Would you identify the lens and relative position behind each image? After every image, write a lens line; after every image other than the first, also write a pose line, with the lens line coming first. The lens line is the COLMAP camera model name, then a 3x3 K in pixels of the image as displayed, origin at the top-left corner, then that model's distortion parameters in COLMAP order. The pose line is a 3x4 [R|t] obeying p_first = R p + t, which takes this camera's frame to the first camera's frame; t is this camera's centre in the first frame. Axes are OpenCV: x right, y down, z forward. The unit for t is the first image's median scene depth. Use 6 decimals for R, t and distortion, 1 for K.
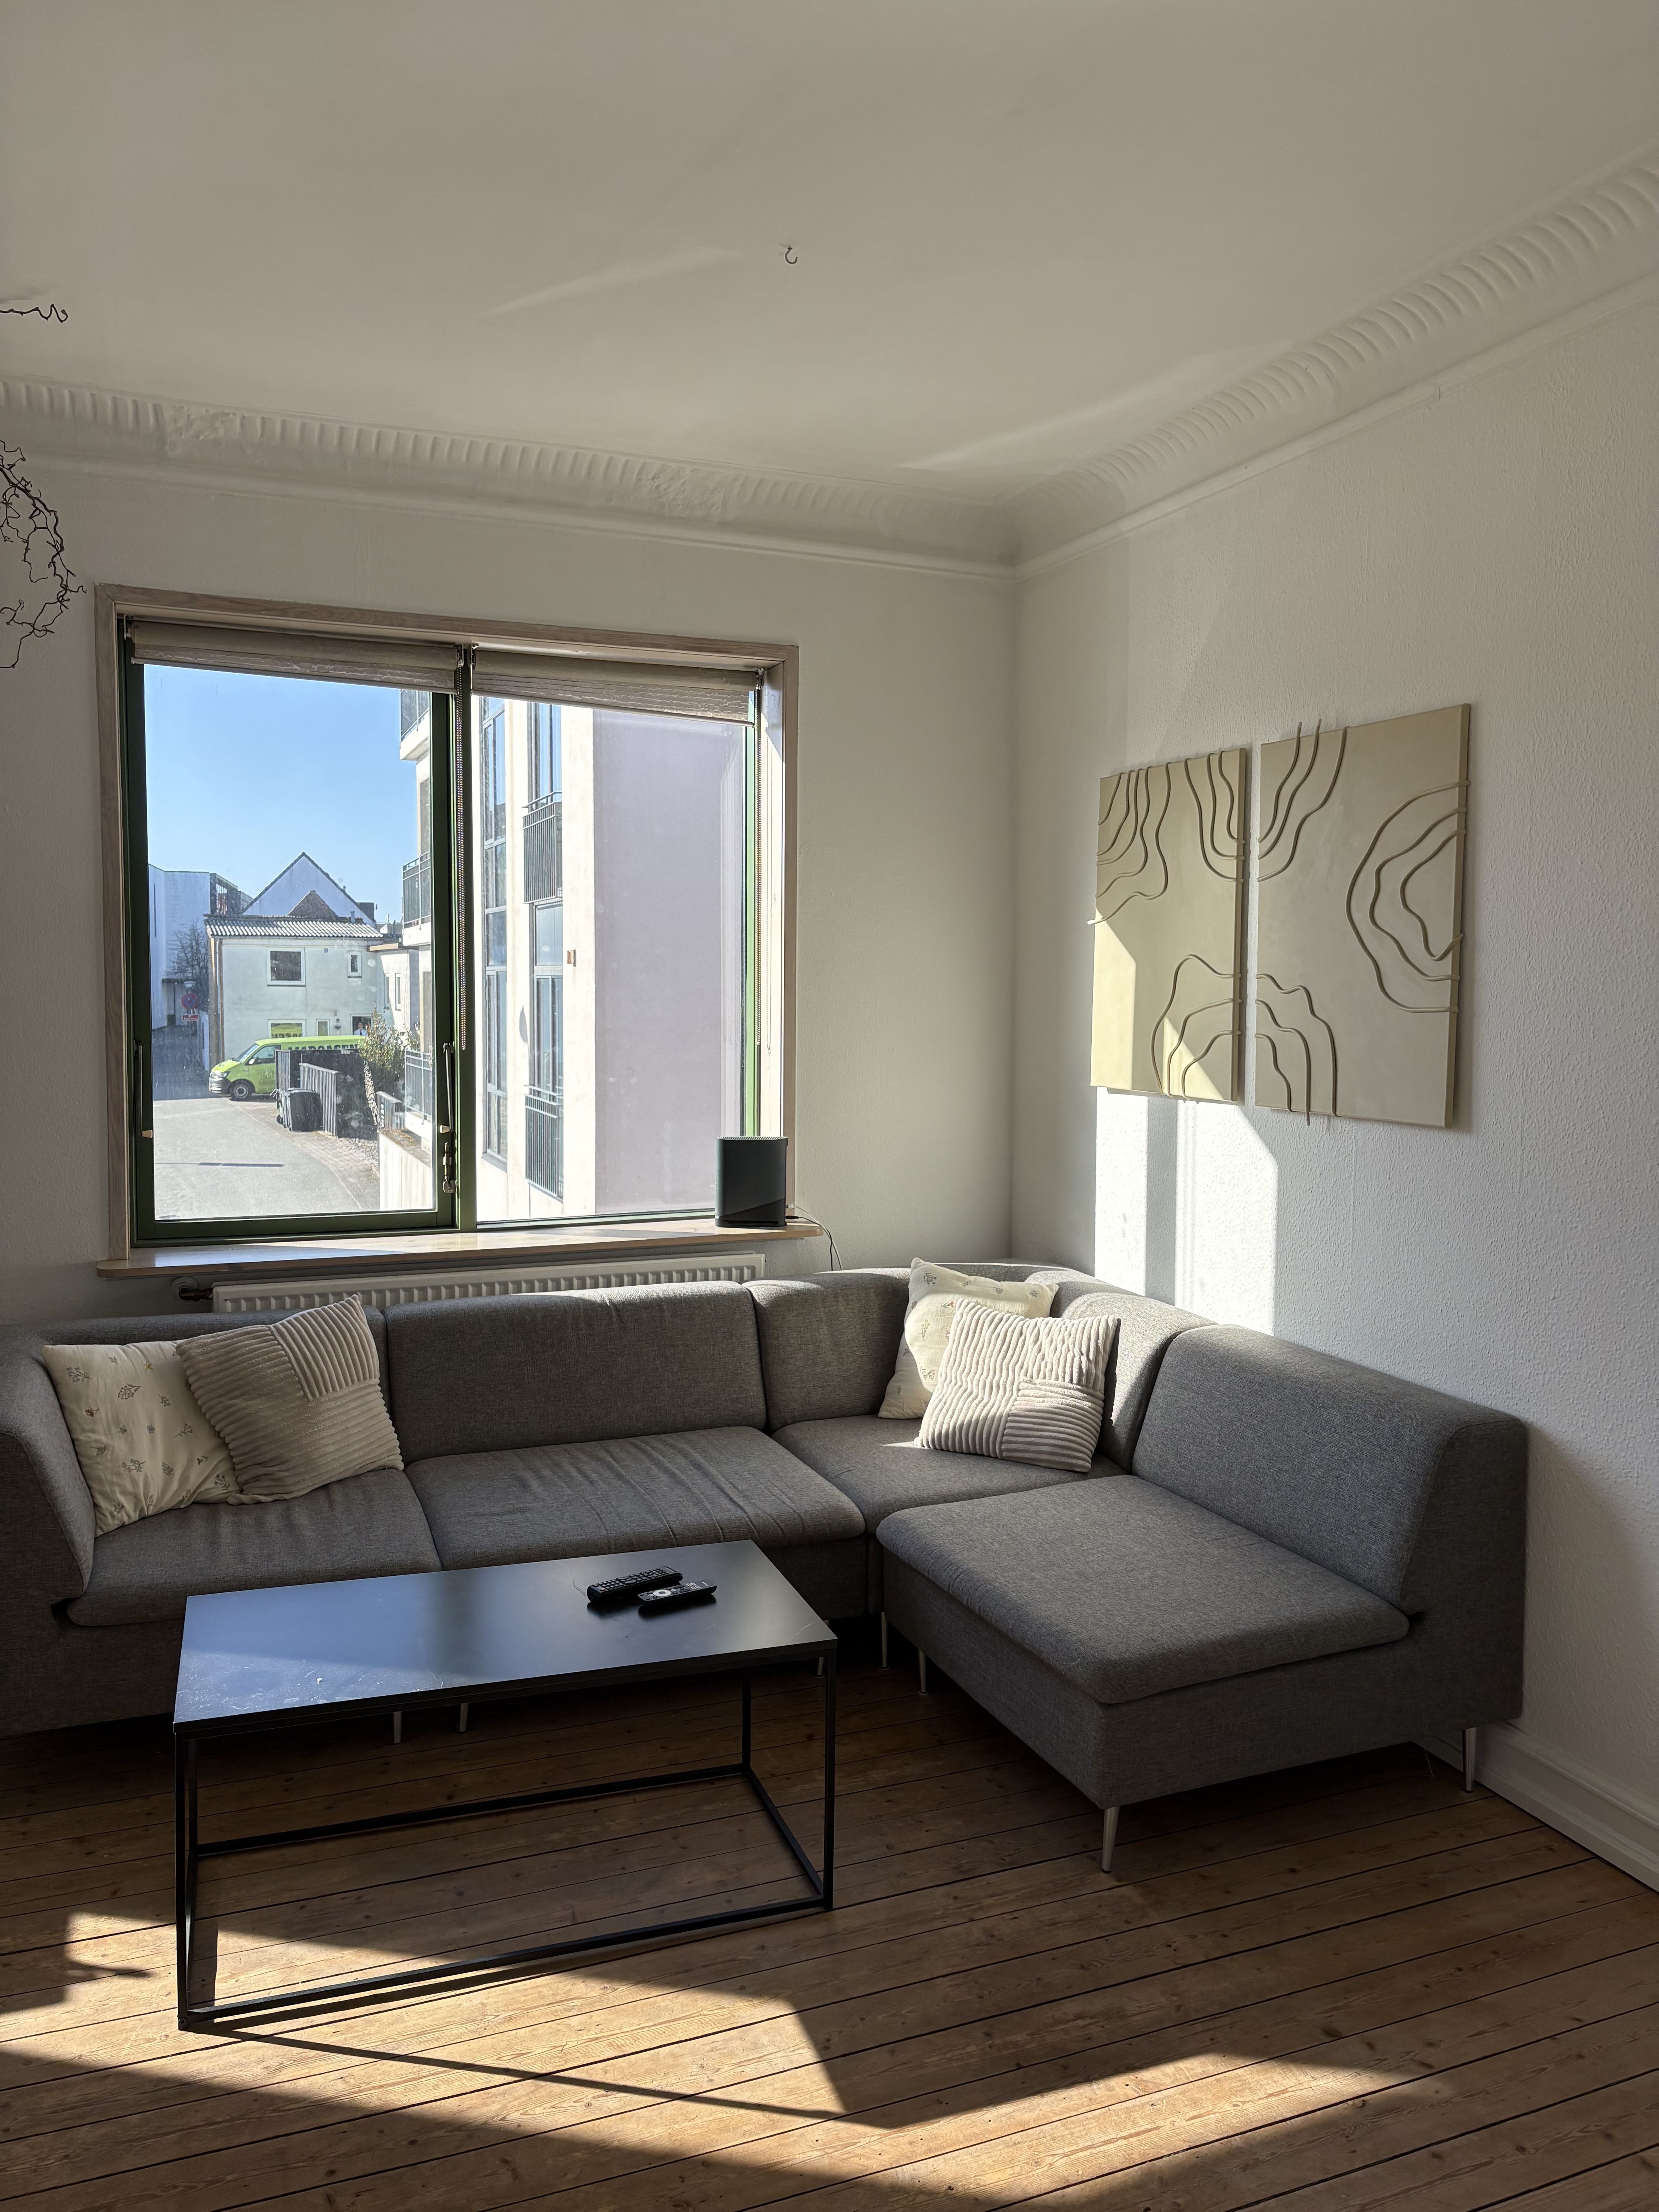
lens RADIAL K [[1664.3, 0, 838.3], [0, 1664.3, 1085.6], [0, 0, 1]] dist [0.034764, -0.035724]
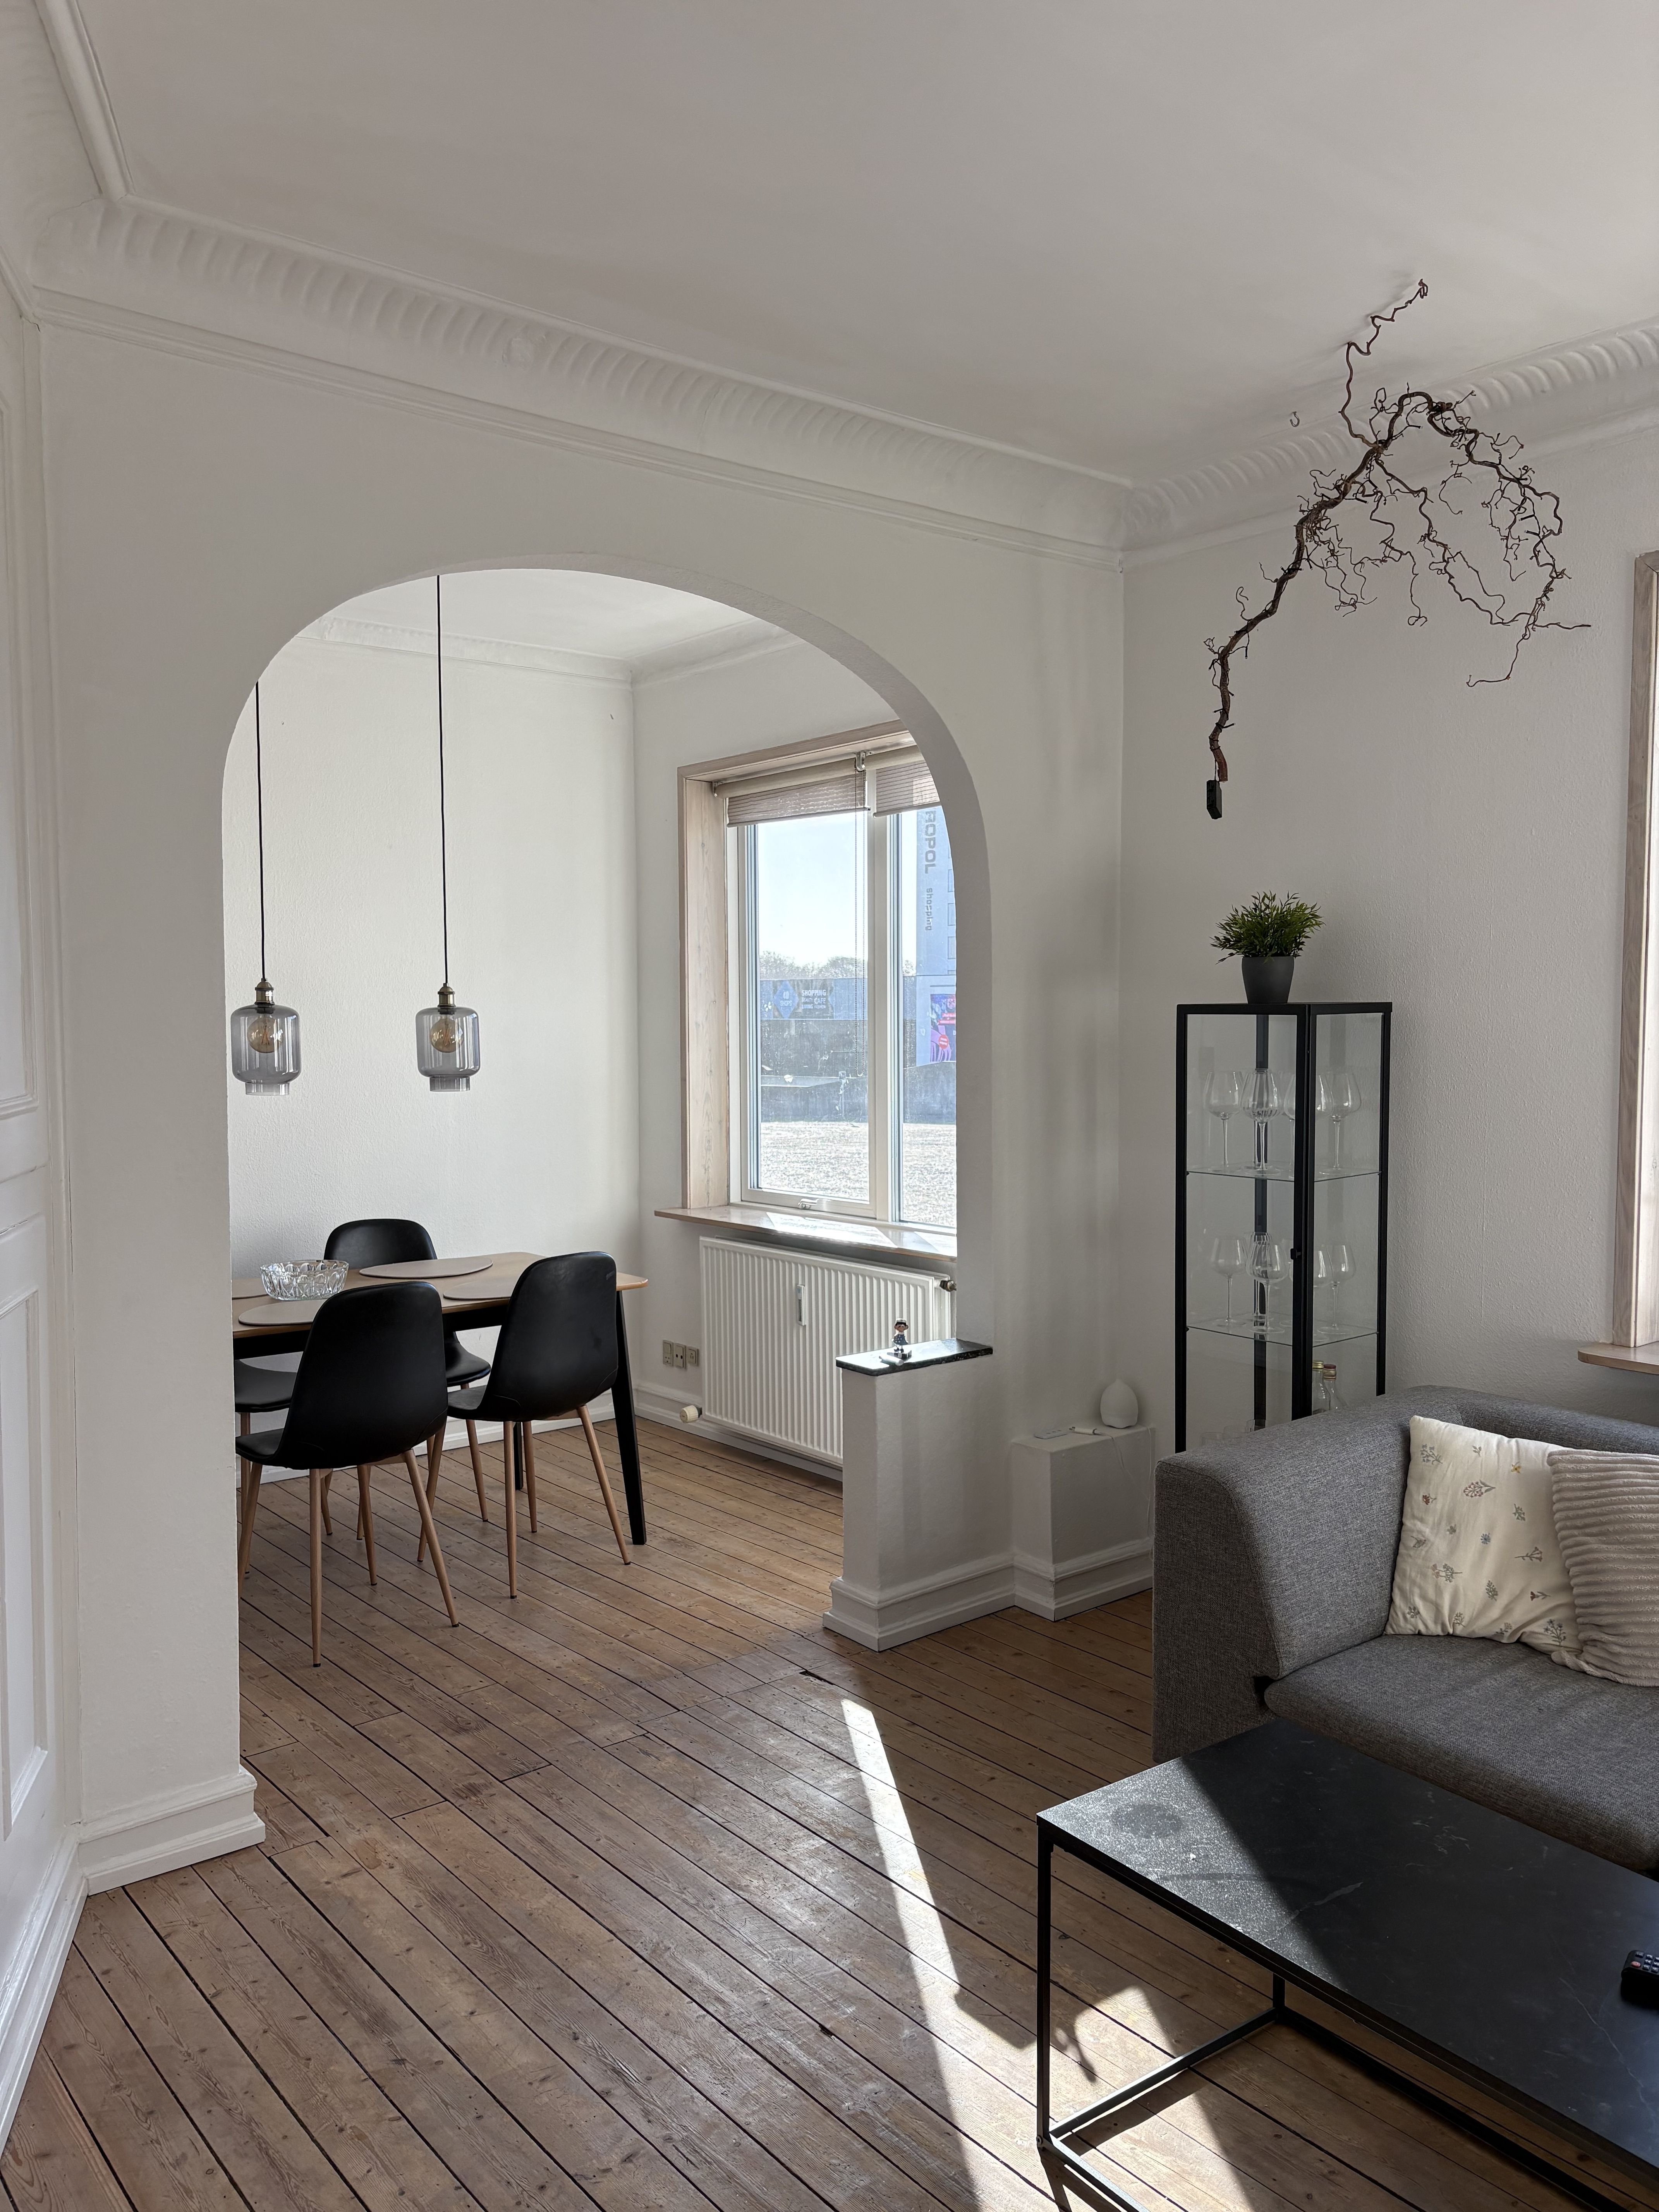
lens RADIAL K [[1664.3, 0, 815.8], [0, 1664.3, 1102.3], [0, 0, 1]] dist [0.034764, -0.035724]
pose [[0.286781, 0.045548, -0.956913, 0.300582], [-0.058009, 0.997862, 0.030113, -0.025013], [0.956238, 0.046873, 0.288810, 0.402926]]
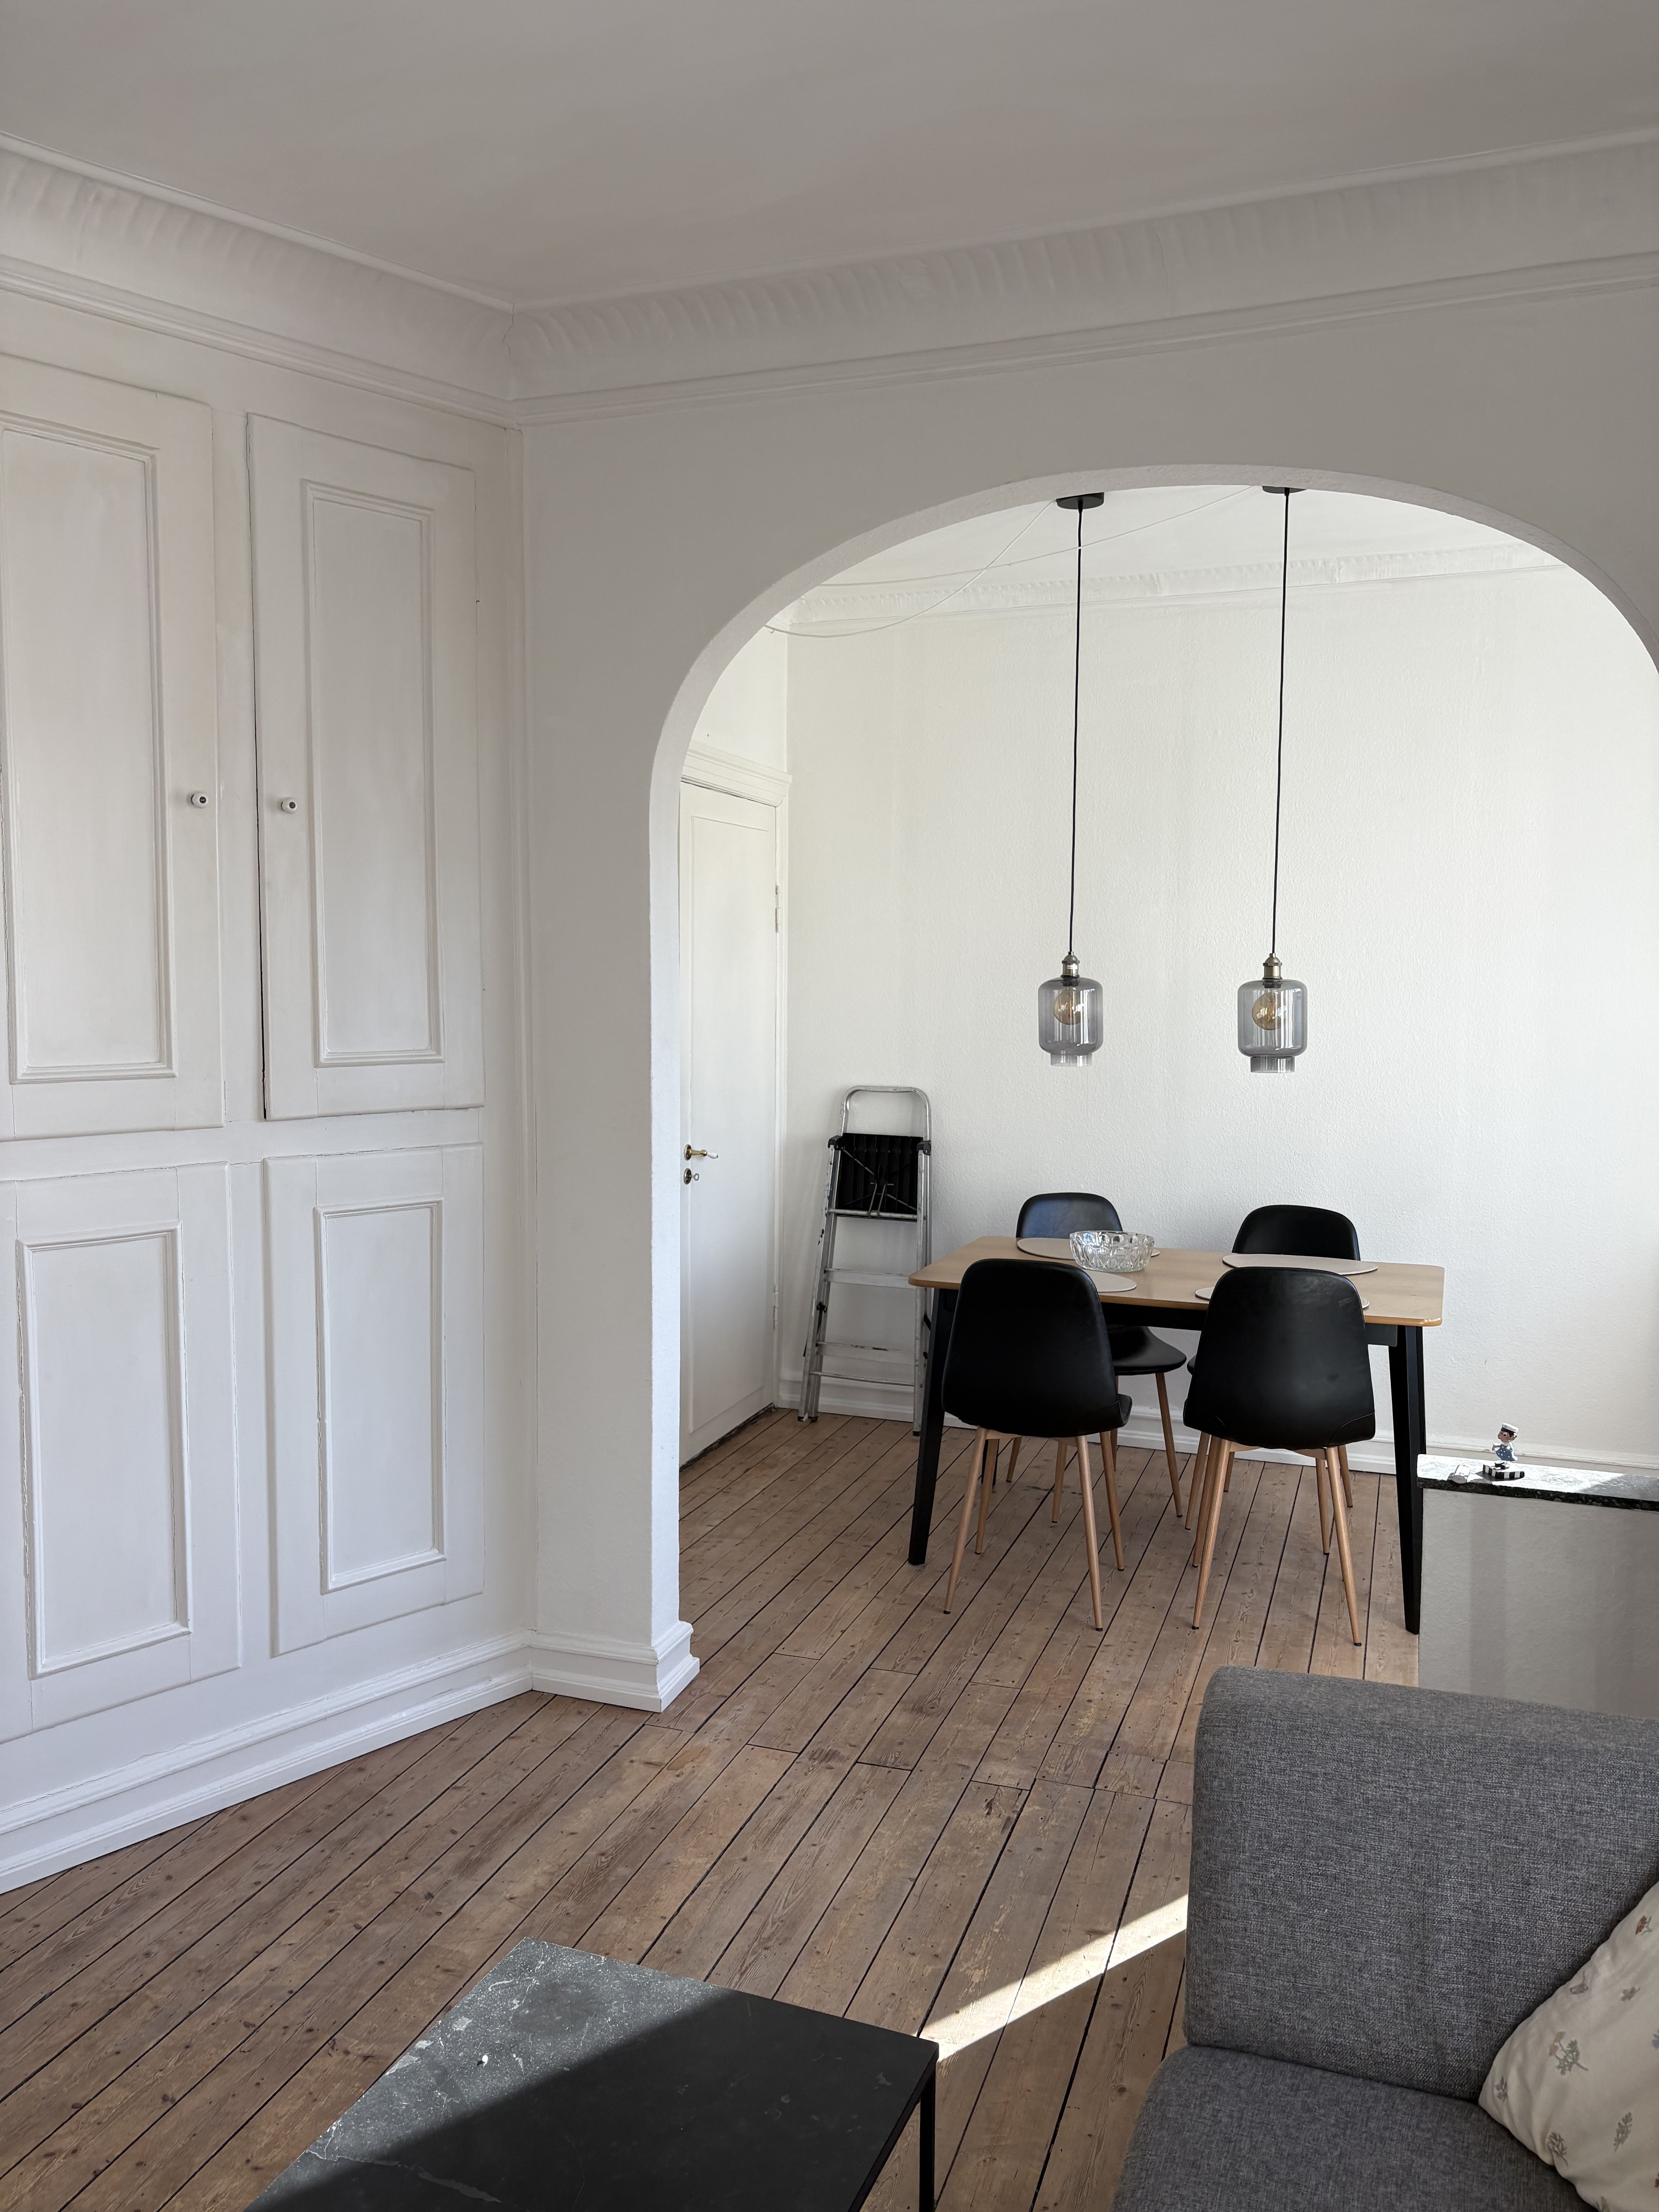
lens RADIAL K [[1664.3, 0, 824.4], [0, 1664.3, 1101.1], [0, 0, 1]] dist [0.034764, -0.035724]
pose [[-0.670870, 0.051995, -0.739749, 0.056756], [-0.053021, 0.991623, 0.117783, -0.082697], [0.739677, 0.118239, -0.662494, 1.082897]]
